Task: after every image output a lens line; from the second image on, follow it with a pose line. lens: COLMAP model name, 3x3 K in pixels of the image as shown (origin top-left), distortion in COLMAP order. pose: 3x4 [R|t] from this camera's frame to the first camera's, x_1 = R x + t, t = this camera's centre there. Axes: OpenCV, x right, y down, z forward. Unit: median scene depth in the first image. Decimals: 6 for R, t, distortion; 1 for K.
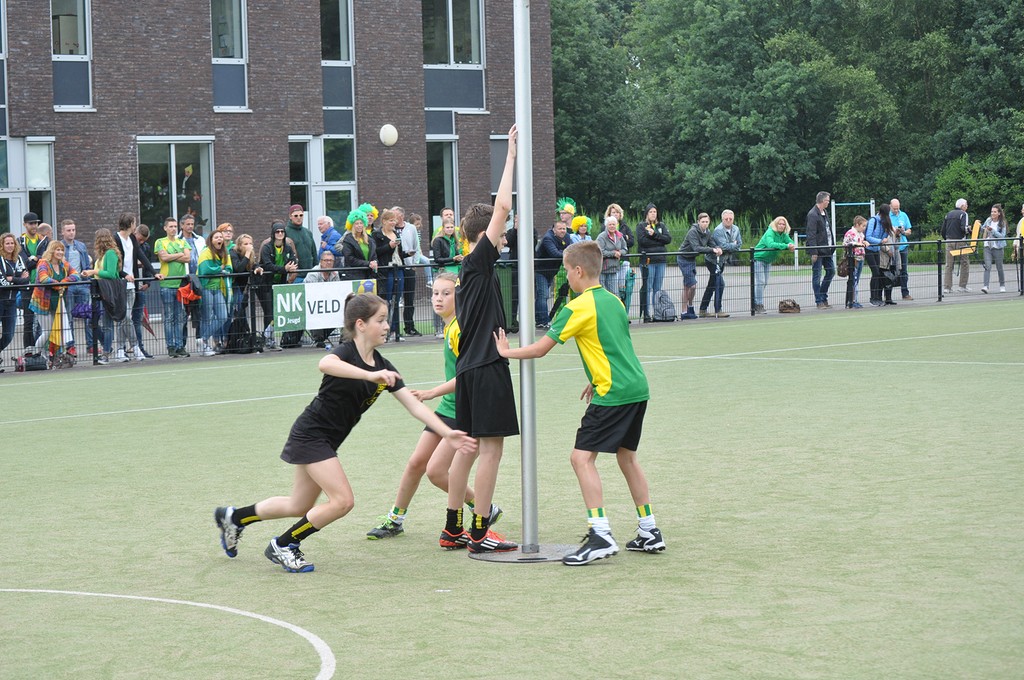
lens RADIAL K [[2362.4, 0, 510.9], [0, 2362.4, 344.0], [0, 0, 1]] dist [-0.382658, 0.000000]
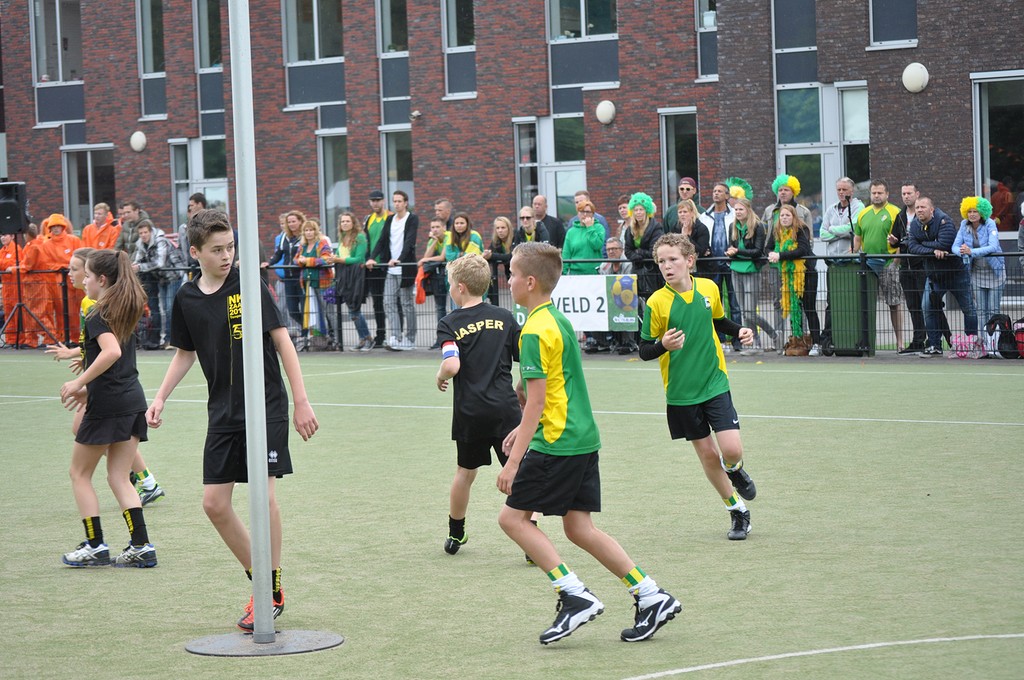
lens RADIAL K [[2962.1, 0, 511.6], [0, 2962.1, 341.8], [0, 0, 1]] dist [-0.205730, 0.000000]
pose [[0.055305, 0.076745, -0.995516, 0.837115], [-0.011402, 0.997025, 0.076228, -0.071082], [0.998404, 0.007135, 0.056015, 0.770703]]
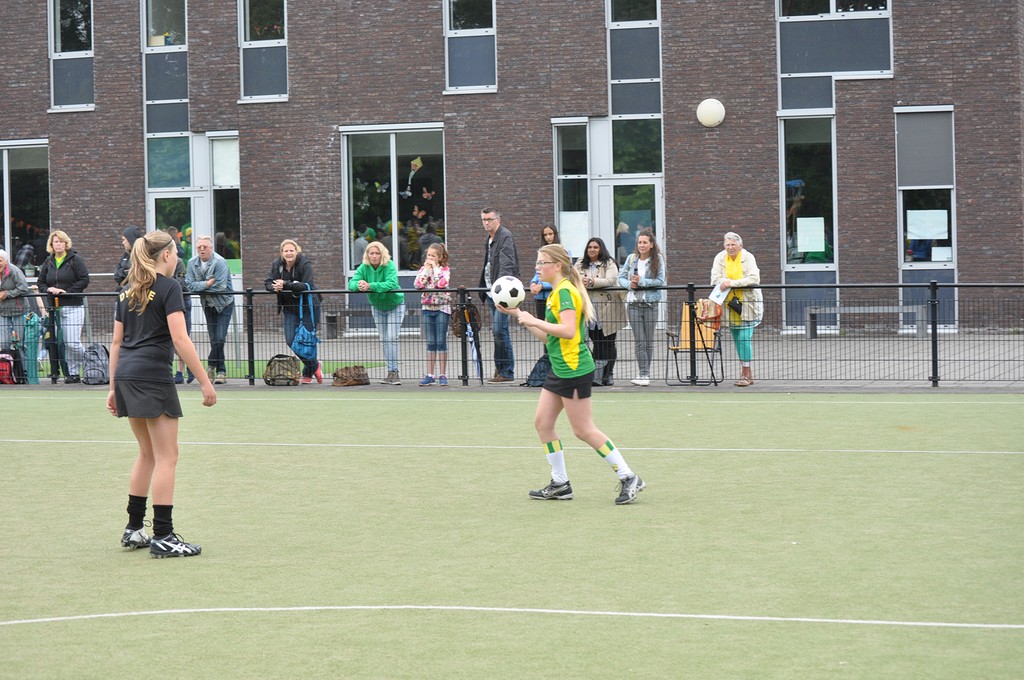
lens RADIAL K [[2362.4, 0, 511.4], [0, 2362.4, 338.4], [0, 0, 1]] dist [-0.382658, 0.000000]
pose [[0.439305, 0.066361, -0.895883, 0.661323], [-0.038959, 0.997737, 0.054801, -0.059052], [0.897493, 0.010829, 0.440896, 0.652492]]
